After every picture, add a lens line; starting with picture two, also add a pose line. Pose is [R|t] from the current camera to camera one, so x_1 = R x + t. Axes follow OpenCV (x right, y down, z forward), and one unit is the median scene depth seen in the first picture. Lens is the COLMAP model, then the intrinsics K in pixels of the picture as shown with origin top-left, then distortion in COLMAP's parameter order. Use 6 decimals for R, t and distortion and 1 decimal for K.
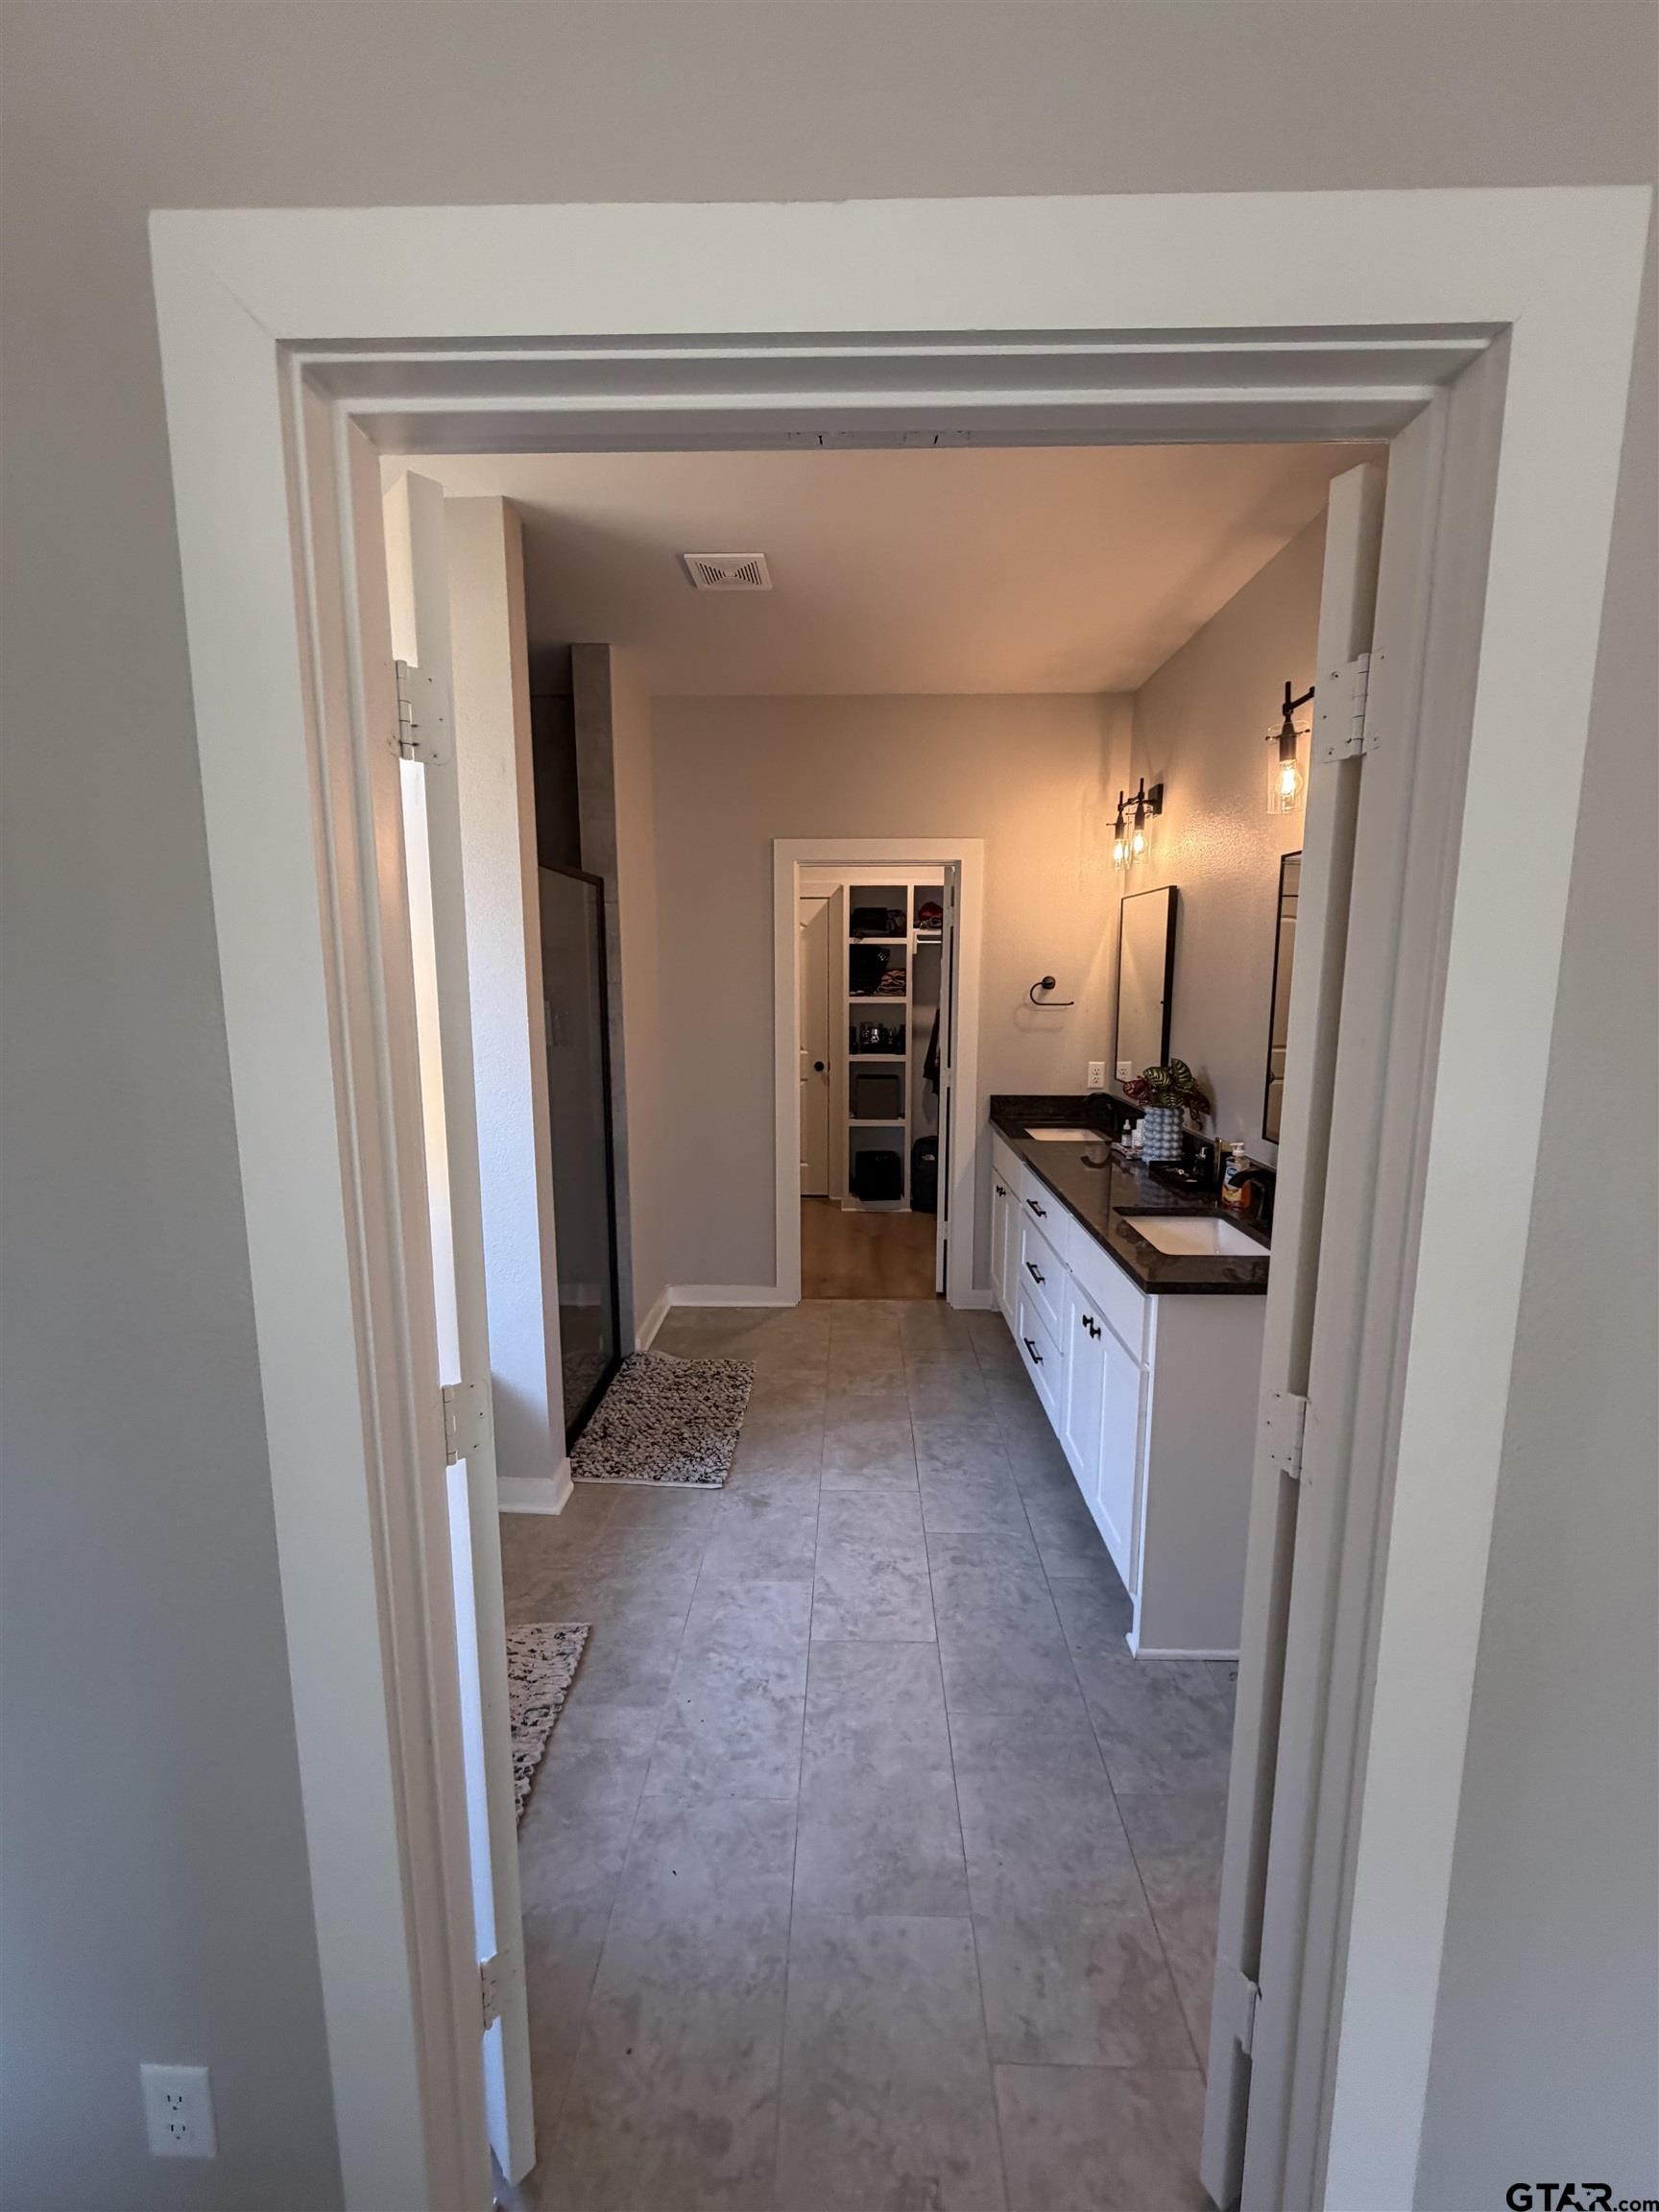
lens RADIAL K [[878.1, 0, 829.9], [0, 878.1, 1102.7], [0, 0, 1]] dist [-0.001303, 0.000441]
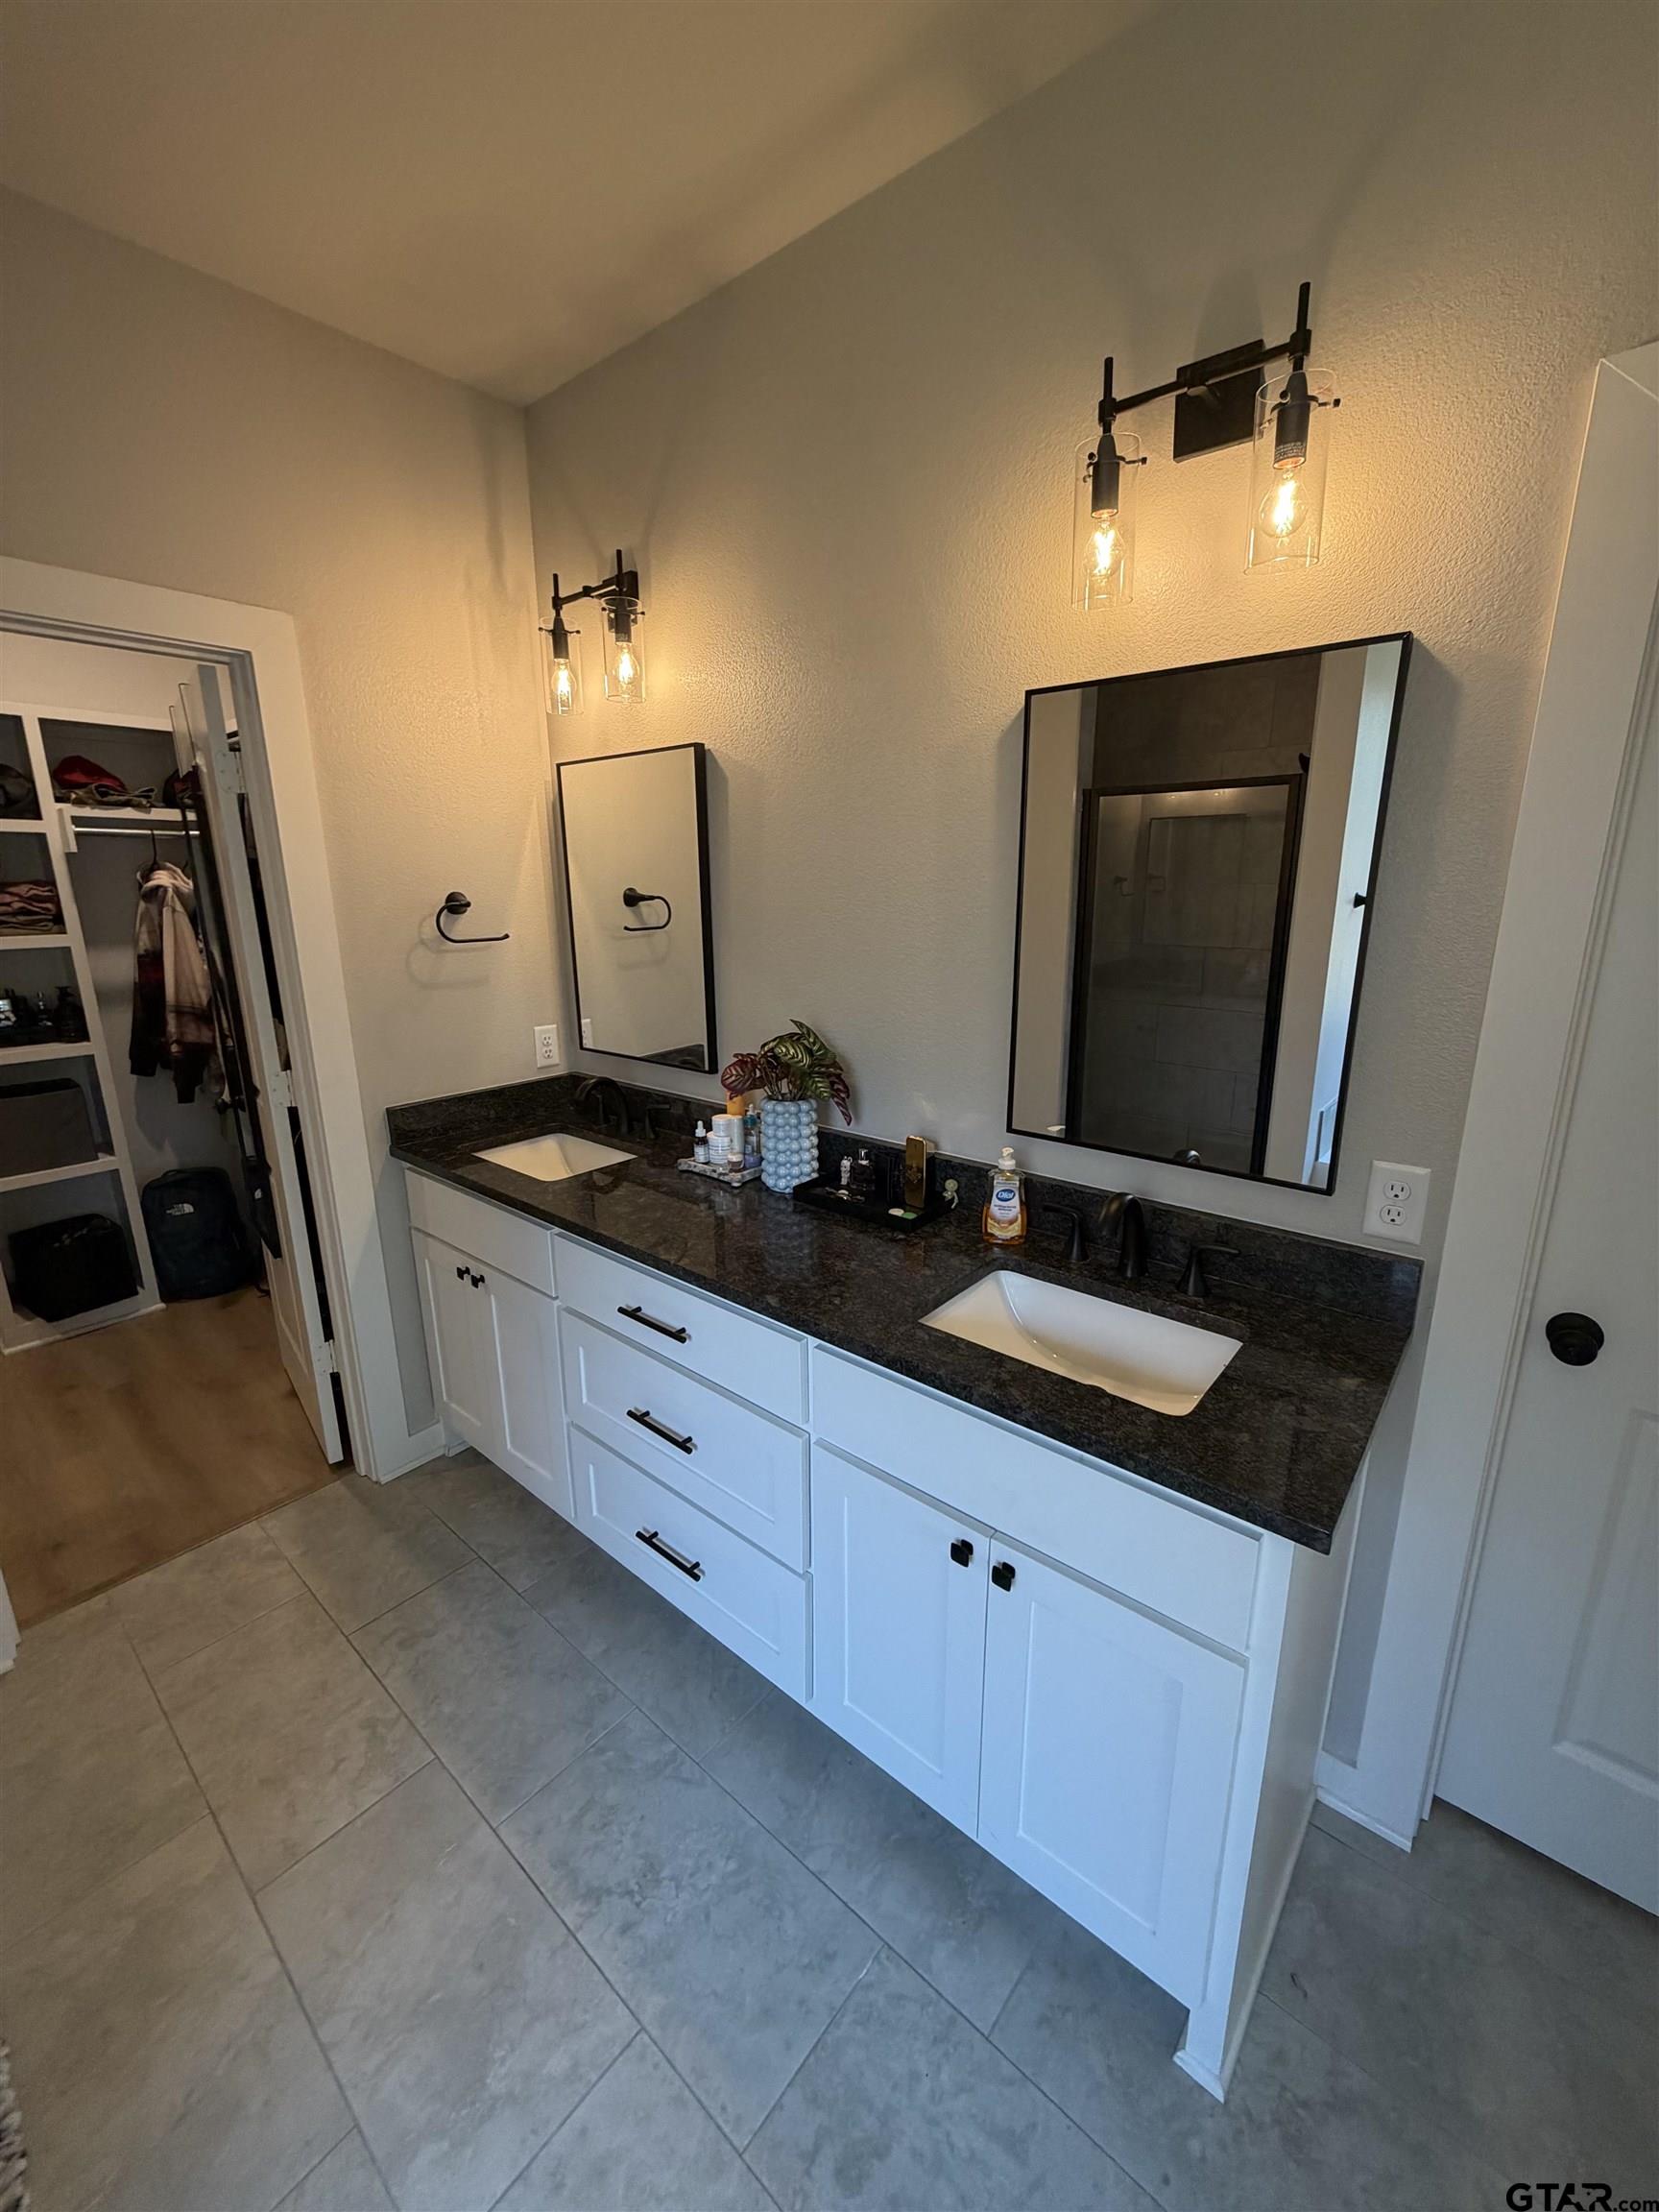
lens RADIAL K [[878.1, 0, 829.9], [0, 878.1, 1102.7], [0, 0, 1]] dist [-0.001303, 0.000441]
pose [[0.630165, -0.191743, 0.752414, -0.066312], [0.119735, 0.981436, 0.149825, -0.068292], [-0.767174, -0.004324, 0.641425, 0.463005]]
